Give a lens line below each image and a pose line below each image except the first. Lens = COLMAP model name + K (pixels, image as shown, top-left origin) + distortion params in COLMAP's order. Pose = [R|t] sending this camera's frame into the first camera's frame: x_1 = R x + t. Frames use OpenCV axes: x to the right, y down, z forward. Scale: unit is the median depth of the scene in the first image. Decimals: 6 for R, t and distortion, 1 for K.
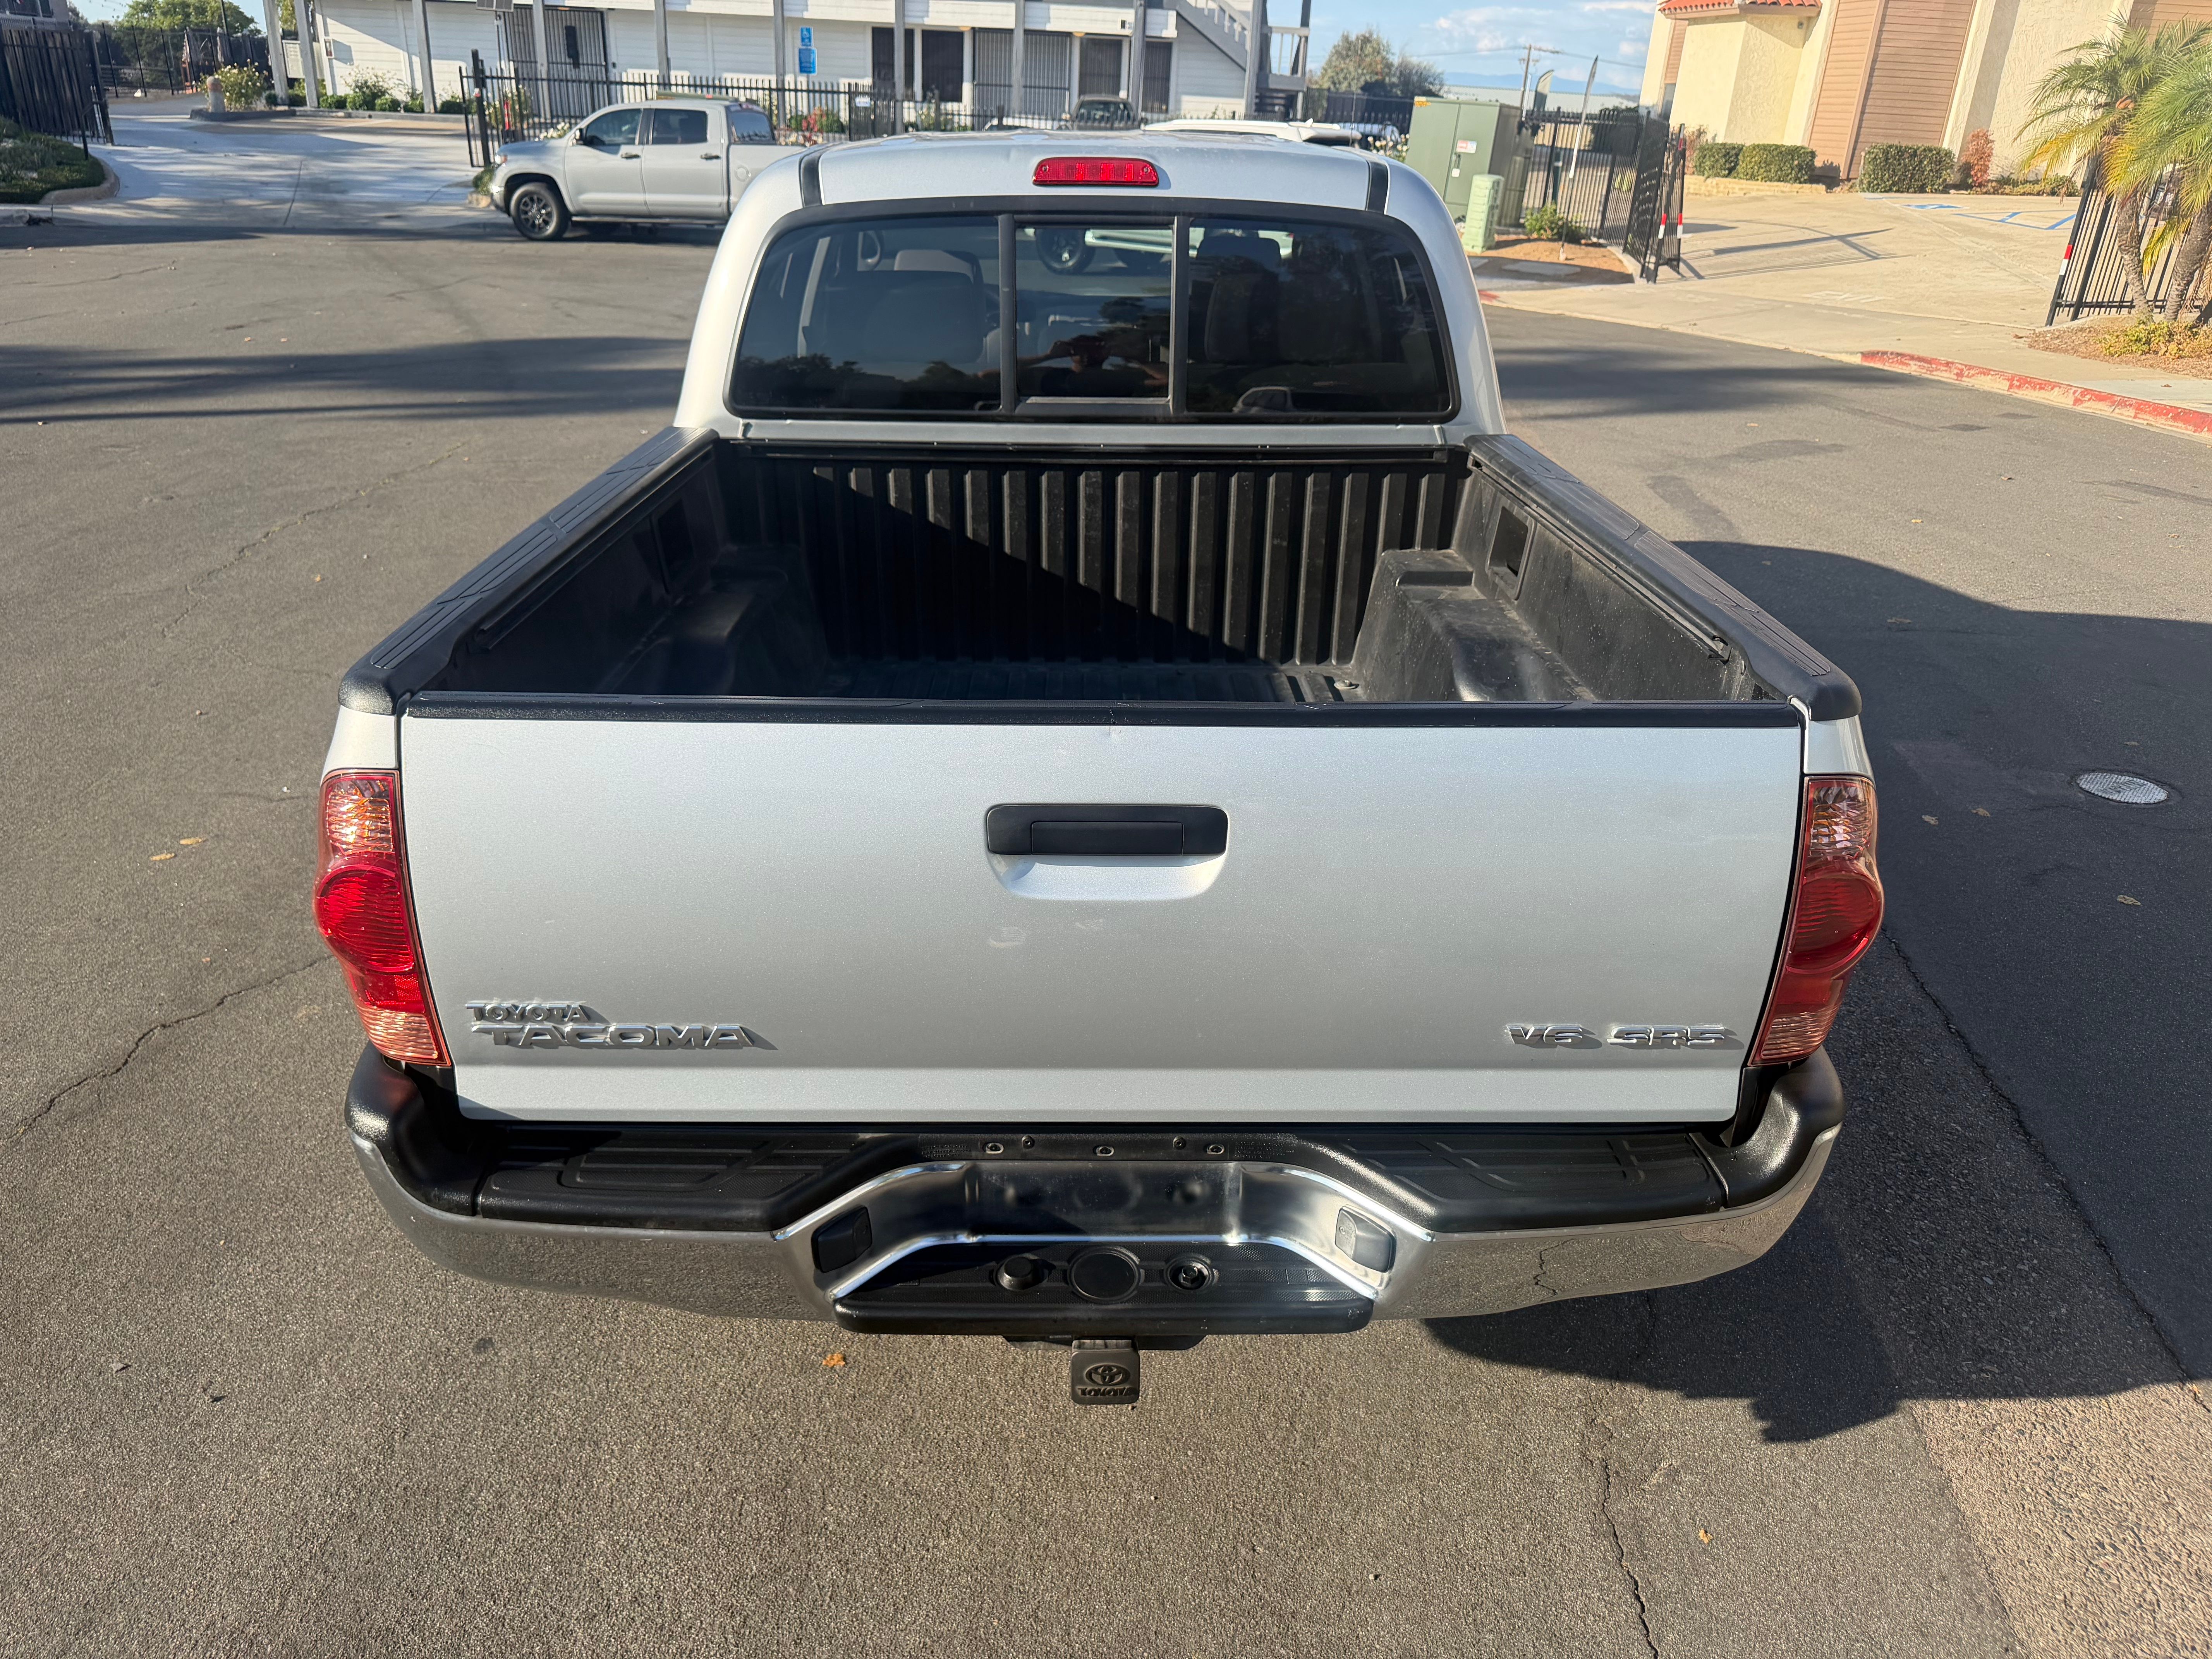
lens RADIAL K [[1571.3, 0, 1108.6], [0, 1571.3, 838.2], [0, 0, 1]] dist [0.005211, -0.014862]
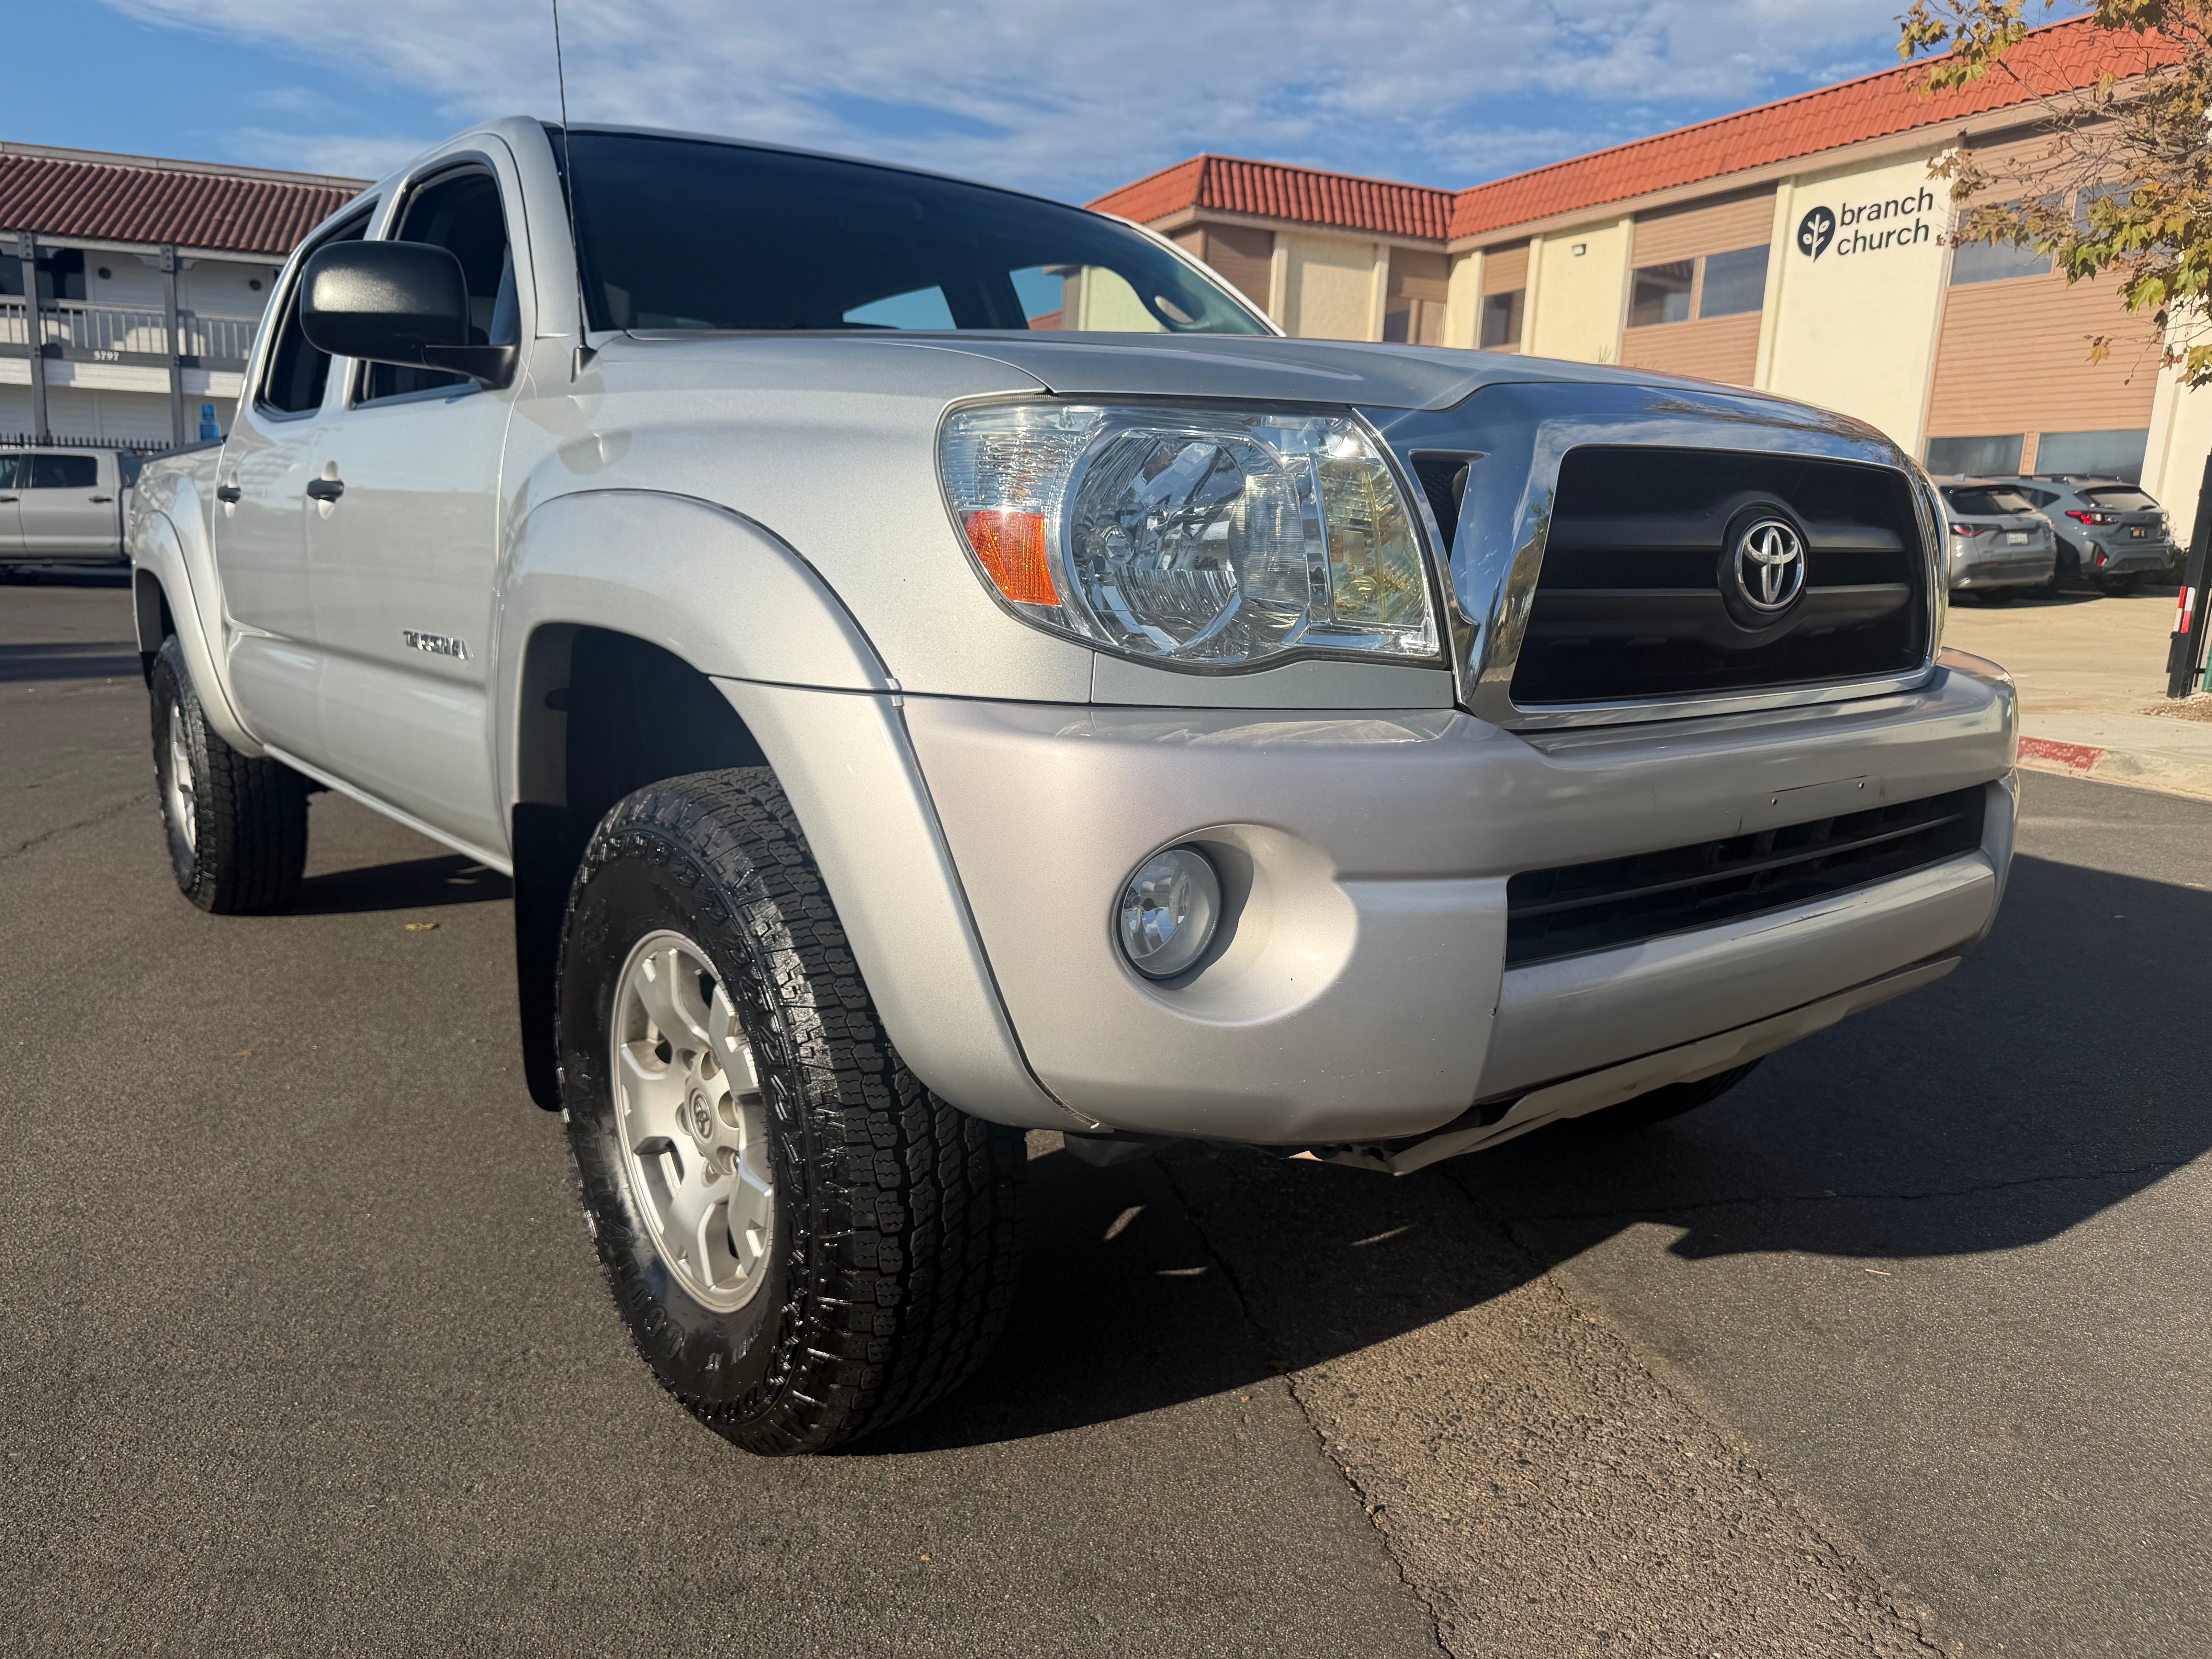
lens RADIAL K [[1571.3, 0, 1099.6], [0, 1571.3, 849.0], [0, 0, 1]] dist [0.005211, -0.014862]
pose [[0.945325, -0.066315, 0.319315, 0.067790], [0.134826, 0.970988, -0.197496, 0.413309], [-0.296954, 0.229750, 0.926840, -0.335871]]
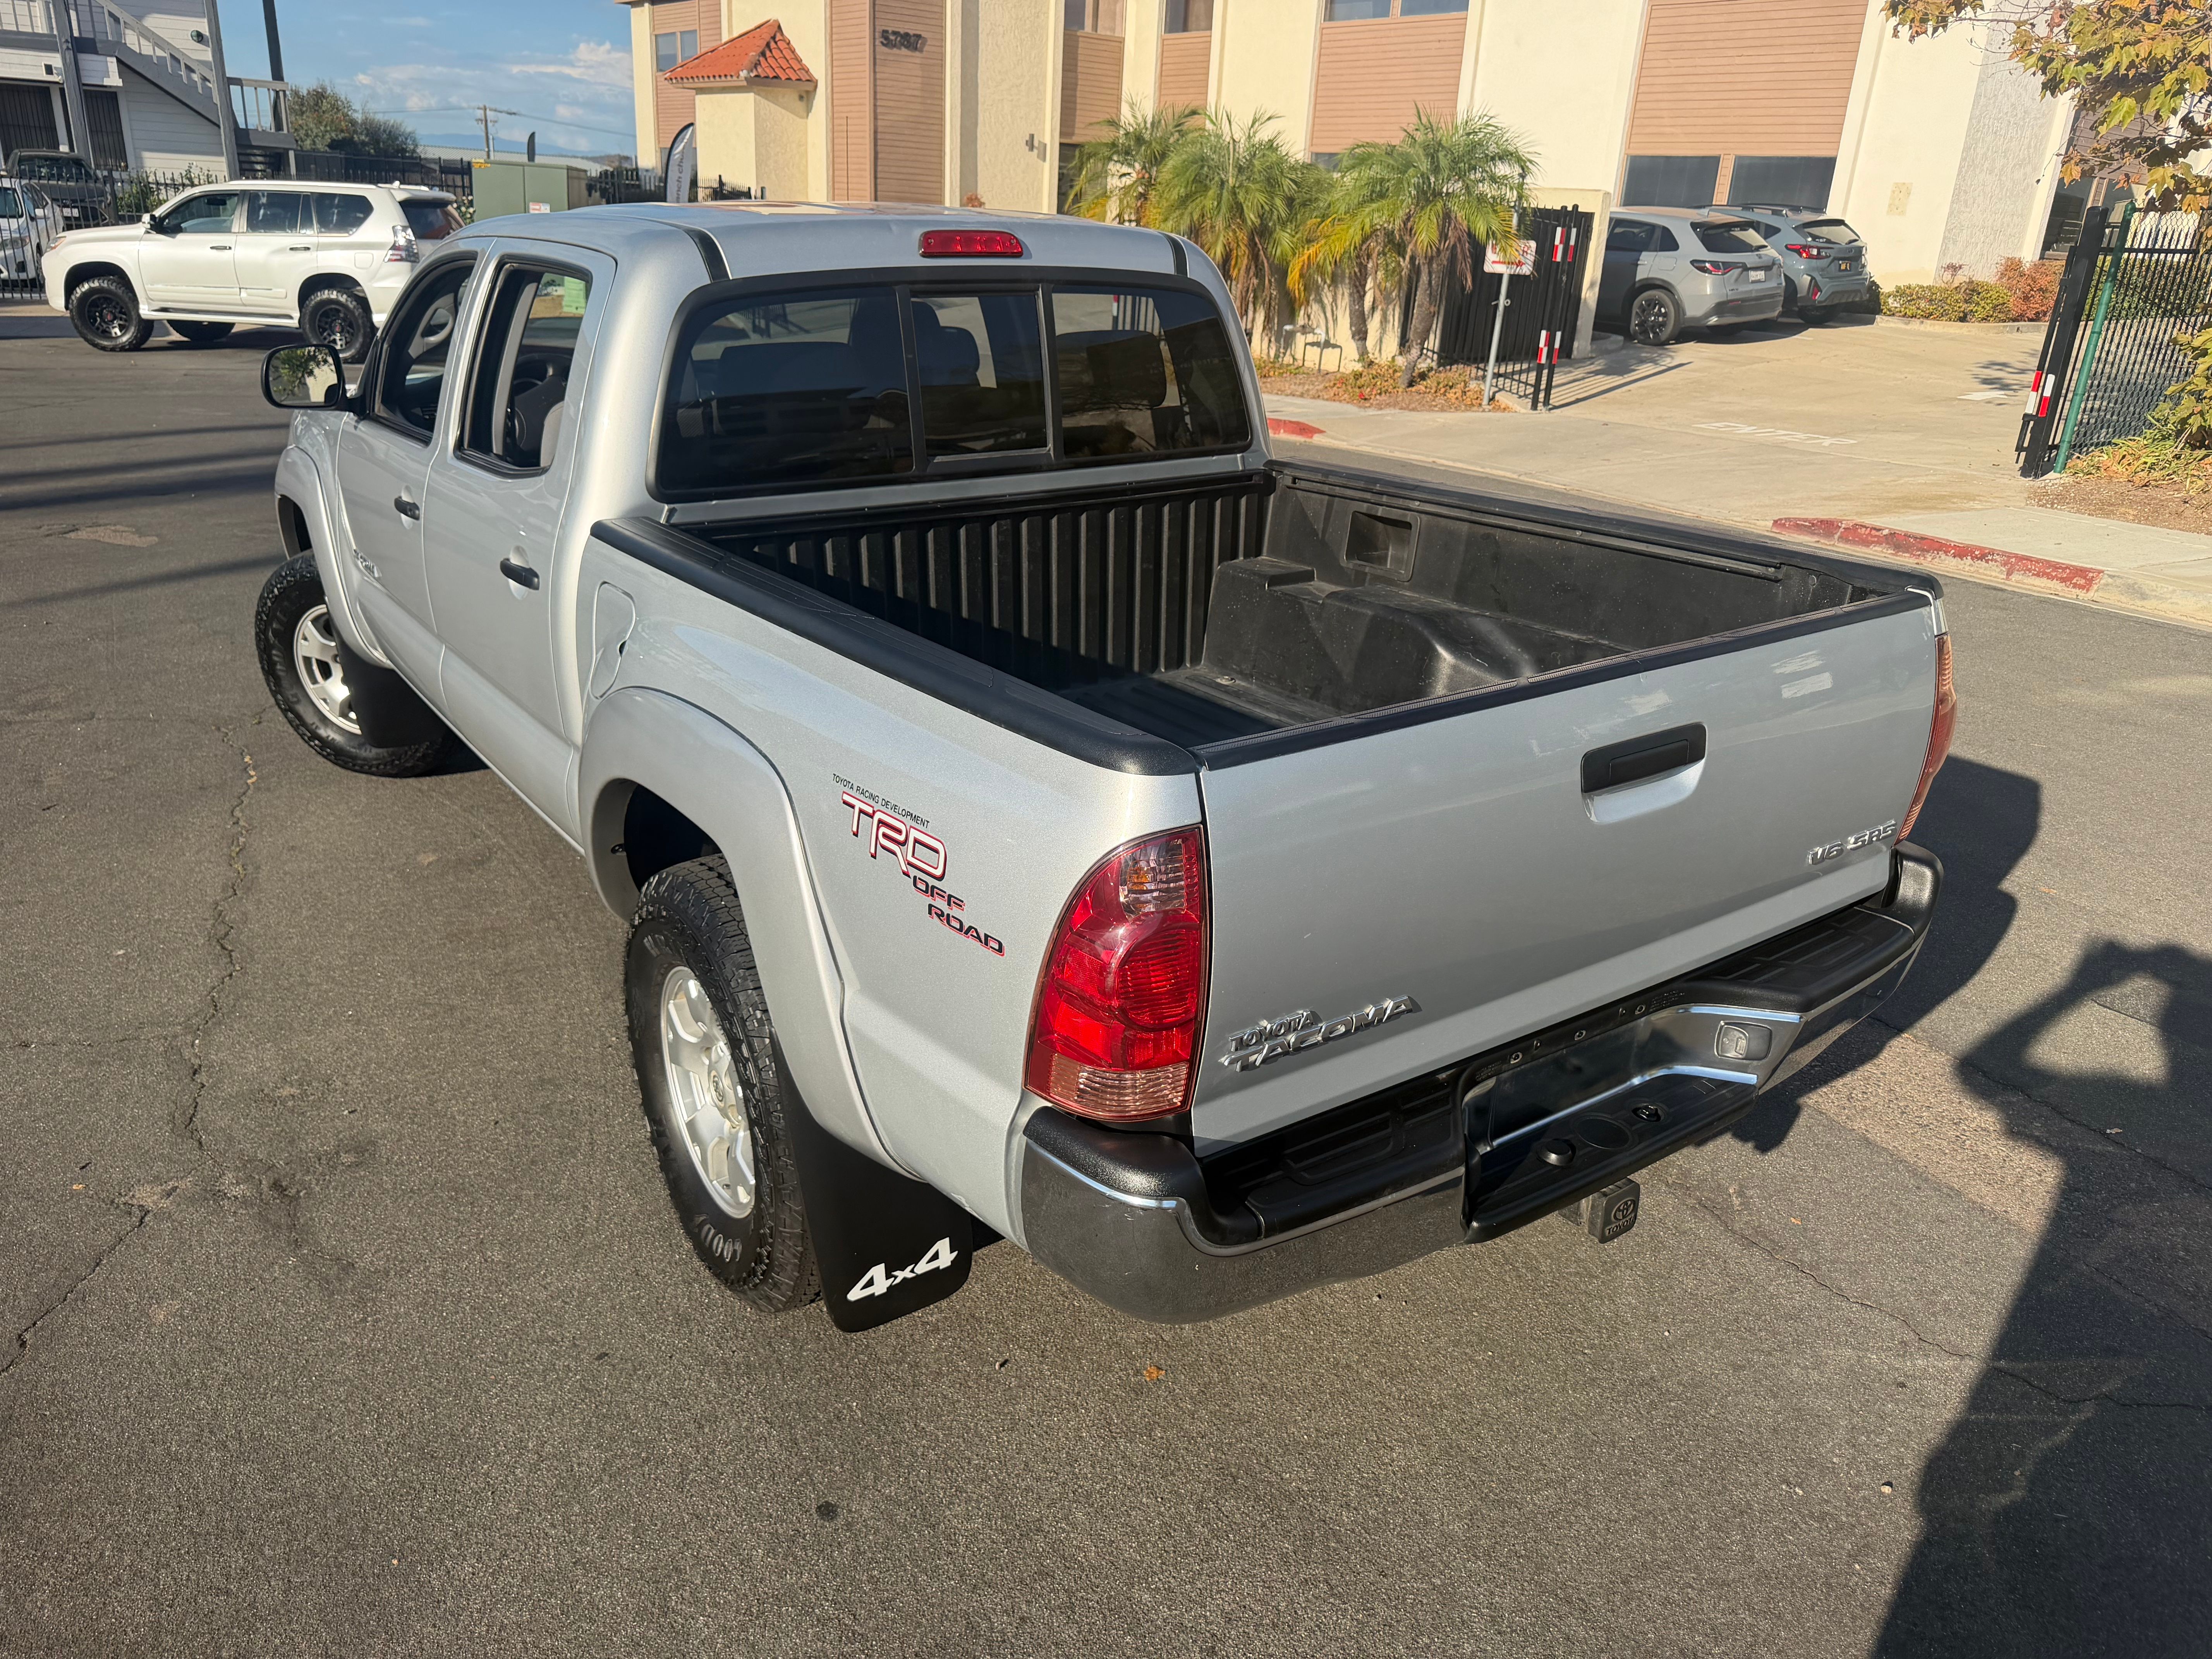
lens RADIAL K [[1571.3, 0, 1116.6], [0, 1571.3, 820.2], [0, 0, 1]] dist [0.005211, -0.014862]
pose [[0.827030, -0.202942, 0.524249, -0.531357], [0.224915, 0.974124, 0.022278, -0.041426], [-0.515204, 0.099487, 0.851274, 0.074057]]
